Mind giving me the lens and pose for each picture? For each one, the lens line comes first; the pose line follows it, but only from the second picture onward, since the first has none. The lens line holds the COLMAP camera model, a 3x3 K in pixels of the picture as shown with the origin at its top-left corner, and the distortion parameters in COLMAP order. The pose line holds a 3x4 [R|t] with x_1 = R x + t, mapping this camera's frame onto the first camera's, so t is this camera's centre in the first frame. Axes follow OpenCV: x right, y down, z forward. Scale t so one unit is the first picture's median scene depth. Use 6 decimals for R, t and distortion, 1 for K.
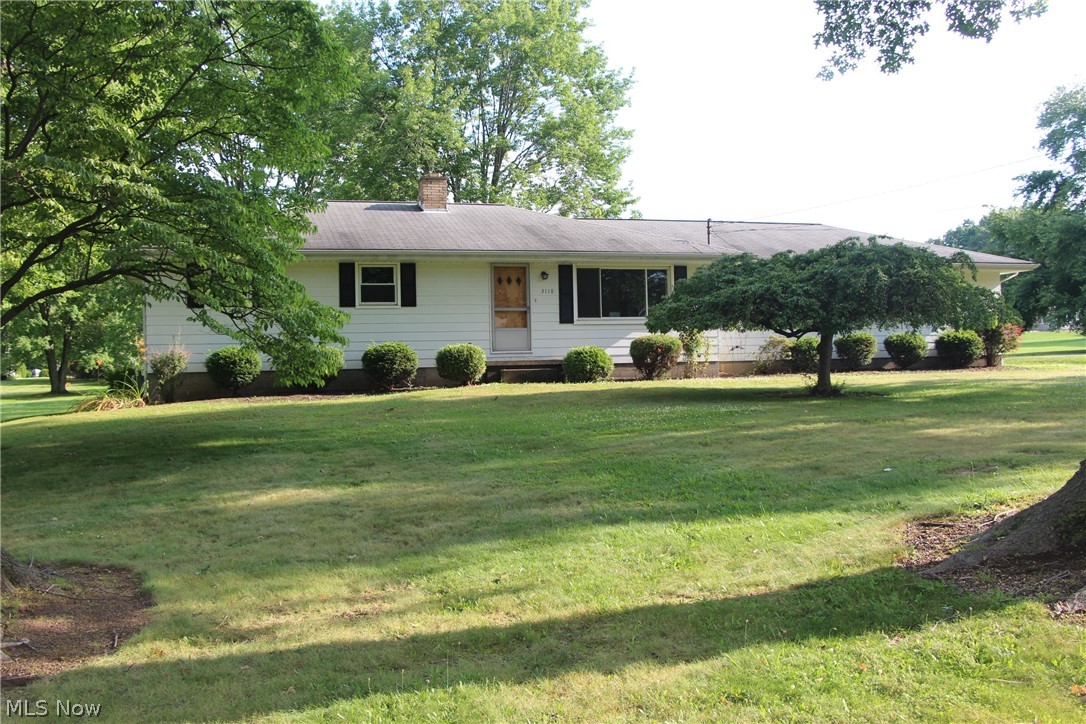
lens RADIAL K [[1098.1, 0, 543.0], [0, 1098.1, 362.0], [0, 0, 1]] dist [-0.000806, -0.000862]
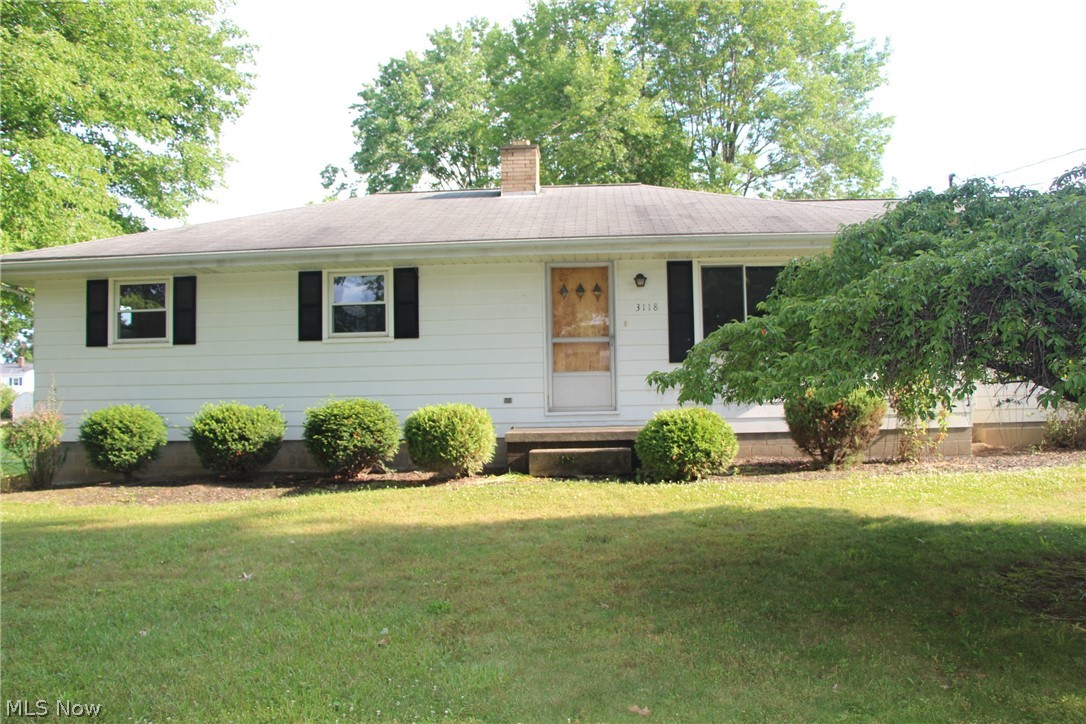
lens RADIAL K [[916.3, 0, 543.0], [0, 916.3, 362.0], [0, 0, 1]] dist [-0.112006, 0.003065]
pose [[0.938383, -0.008629, -0.345489, 0.121425], [0.001420, 0.999776, -0.021113, -0.026047], [0.345593, 0.019321, 0.938185, 0.542063]]
